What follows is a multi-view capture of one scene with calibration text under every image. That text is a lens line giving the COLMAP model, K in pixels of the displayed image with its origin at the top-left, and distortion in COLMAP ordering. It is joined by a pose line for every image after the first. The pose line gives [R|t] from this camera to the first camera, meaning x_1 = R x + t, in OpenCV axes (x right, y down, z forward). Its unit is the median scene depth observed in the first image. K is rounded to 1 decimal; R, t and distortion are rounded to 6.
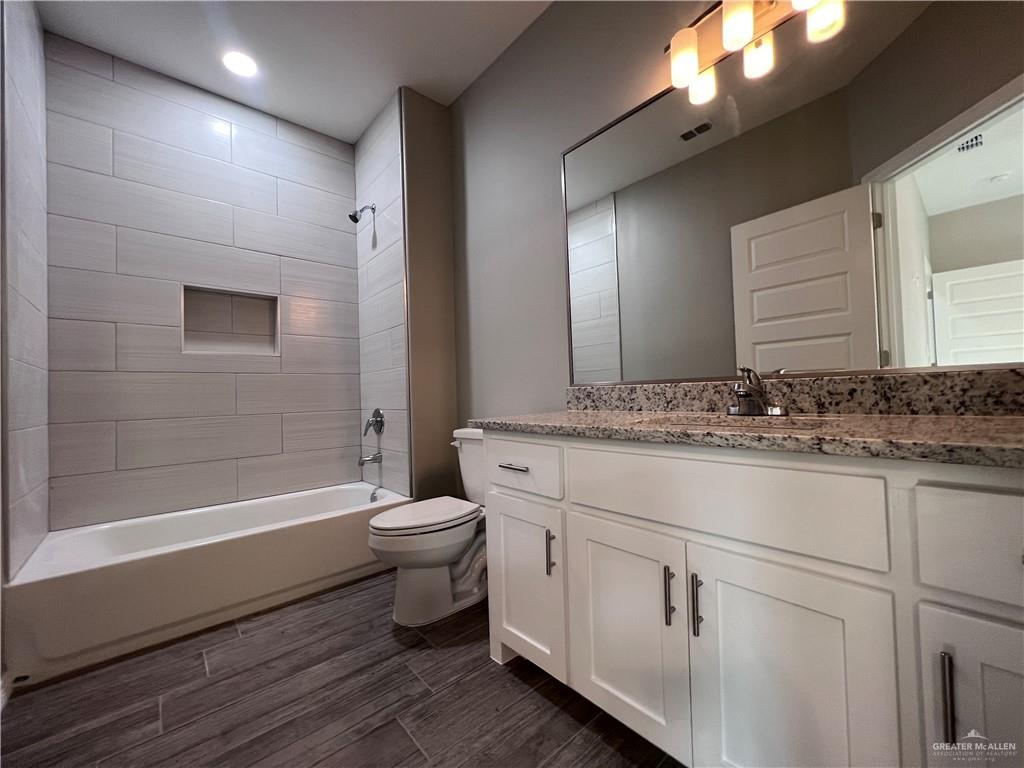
lens RADIAL K [[410.0, 0, 511.4], [0, 410.0, 384.0], [0, 0, 1]] dist [-0.000255, -0.000269]
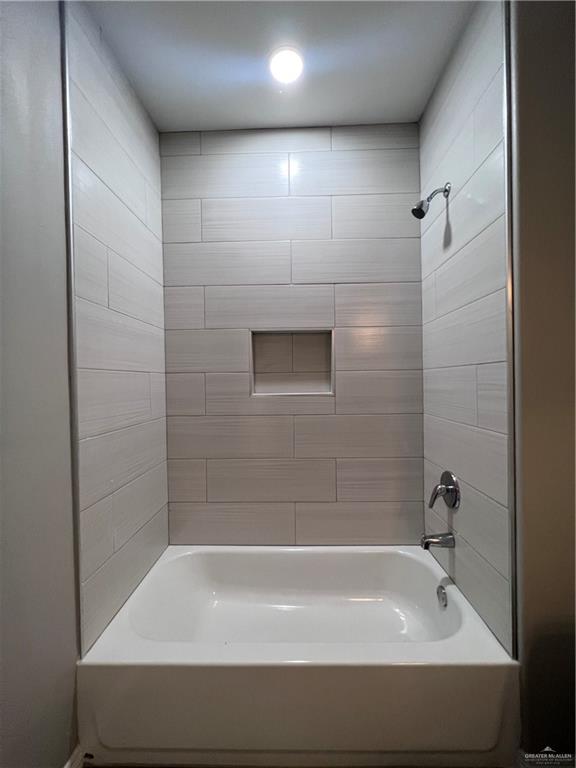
lens RADIAL K [[317.6, 0, 286.6], [0, 317.6, 385.3], [0, 0, 1]] dist [0.001677, 0.000195]
pose [[0.738708, 0.022120, -0.673663, -0.168414], [0.008122, 0.999097, 0.041711, -0.121442], [0.673977, -0.036284, 0.737861, 0.410732]]
